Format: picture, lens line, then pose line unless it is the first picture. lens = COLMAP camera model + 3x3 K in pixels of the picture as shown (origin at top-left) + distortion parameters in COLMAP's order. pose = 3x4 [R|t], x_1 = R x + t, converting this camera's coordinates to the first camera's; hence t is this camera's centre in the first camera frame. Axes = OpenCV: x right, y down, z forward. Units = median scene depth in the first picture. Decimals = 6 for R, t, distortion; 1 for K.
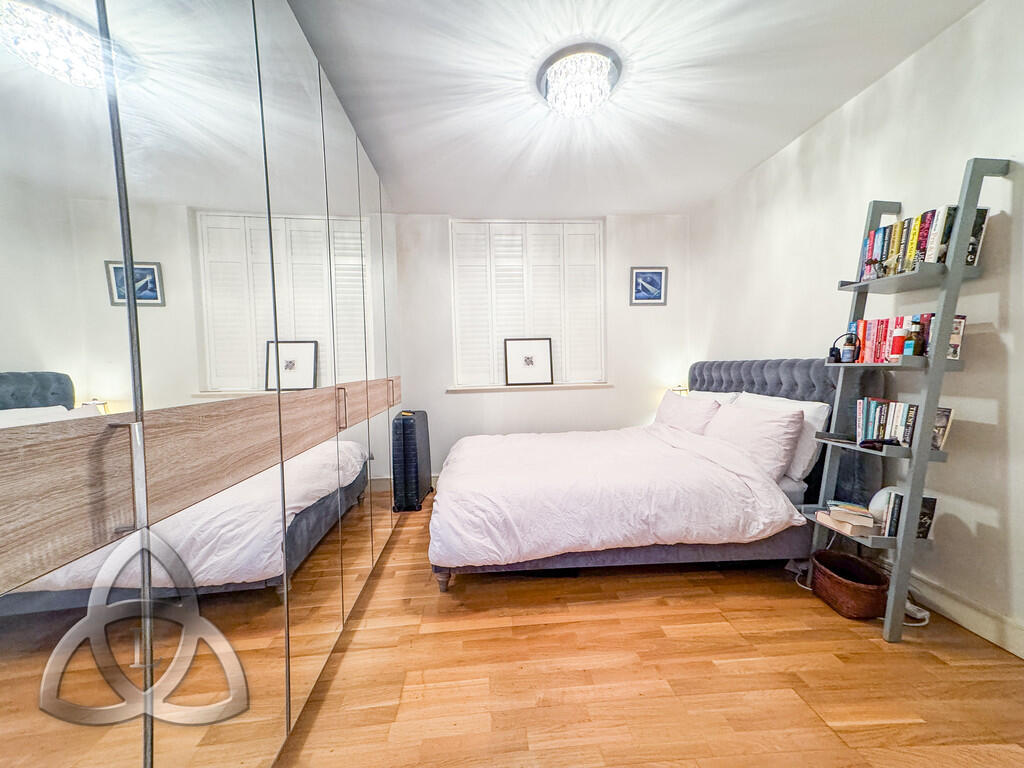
lens RADIAL K [[395.3, 0, 512.0], [0, 395.3, 384.0], [0, 0, 1]] dist [0.025607, 0.005385]
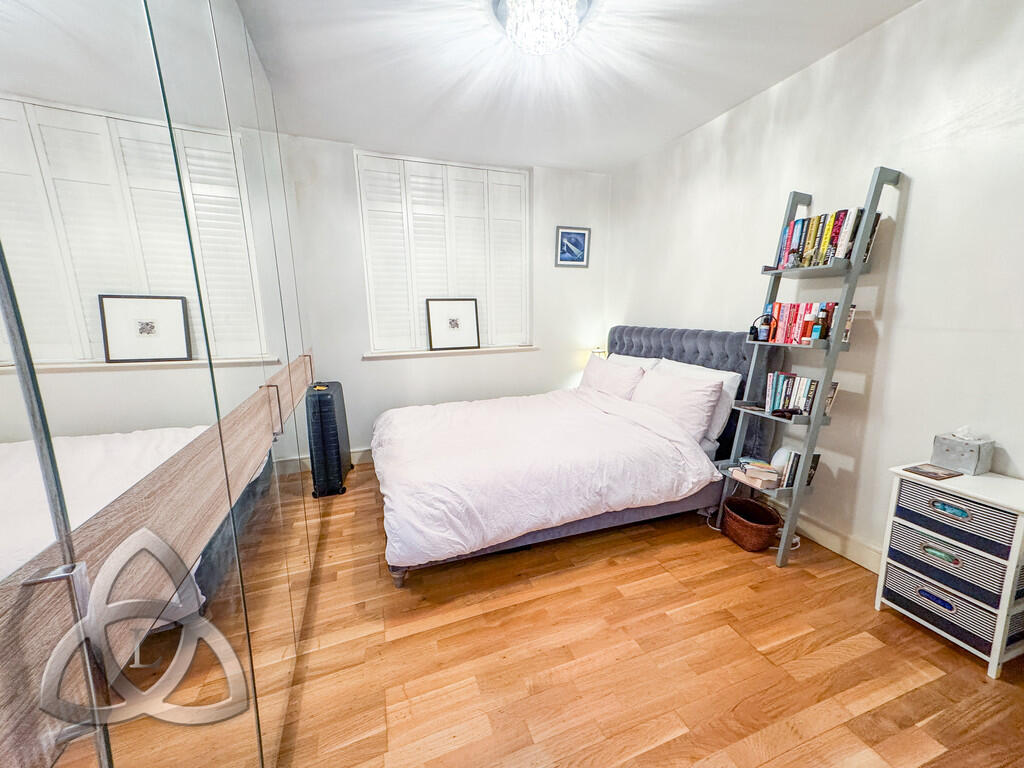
lens RADIAL K [[395.3, 0, 512.0], [0, 395.3, 384.0], [0, 0, 1]] dist [0.025607, 0.005385]
pose [[0.963079, -0.039355, 0.266328, -0.154065], [0.002493, 0.990519, 0.137353, -0.085952], [-0.269209, -0.131617, 0.954046, 0.096670]]
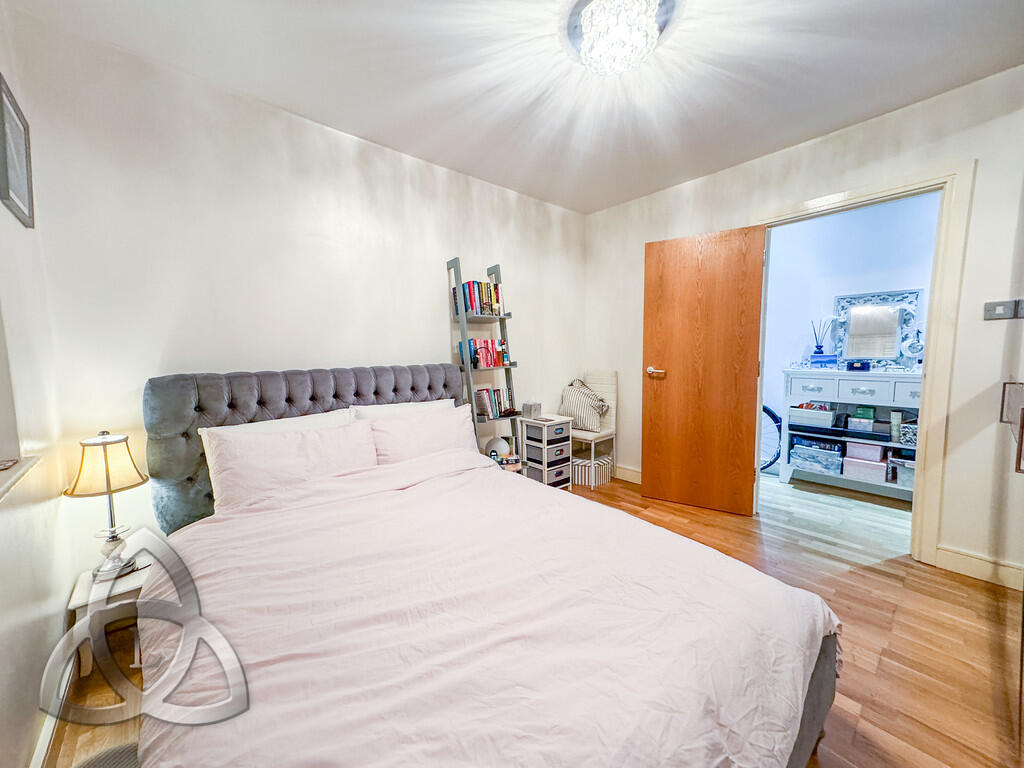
lens RADIAL K [[395.3, 0, 512.0], [0, 395.3, 384.0], [0, 0, 1]] dist [0.025607, 0.005385]
pose [[-0.599151, -0.040482, 0.799612, -0.390671], [0.060714, 0.993548, 0.095793, -0.118536], [-0.798331, 0.105942, -0.592828, 1.733701]]
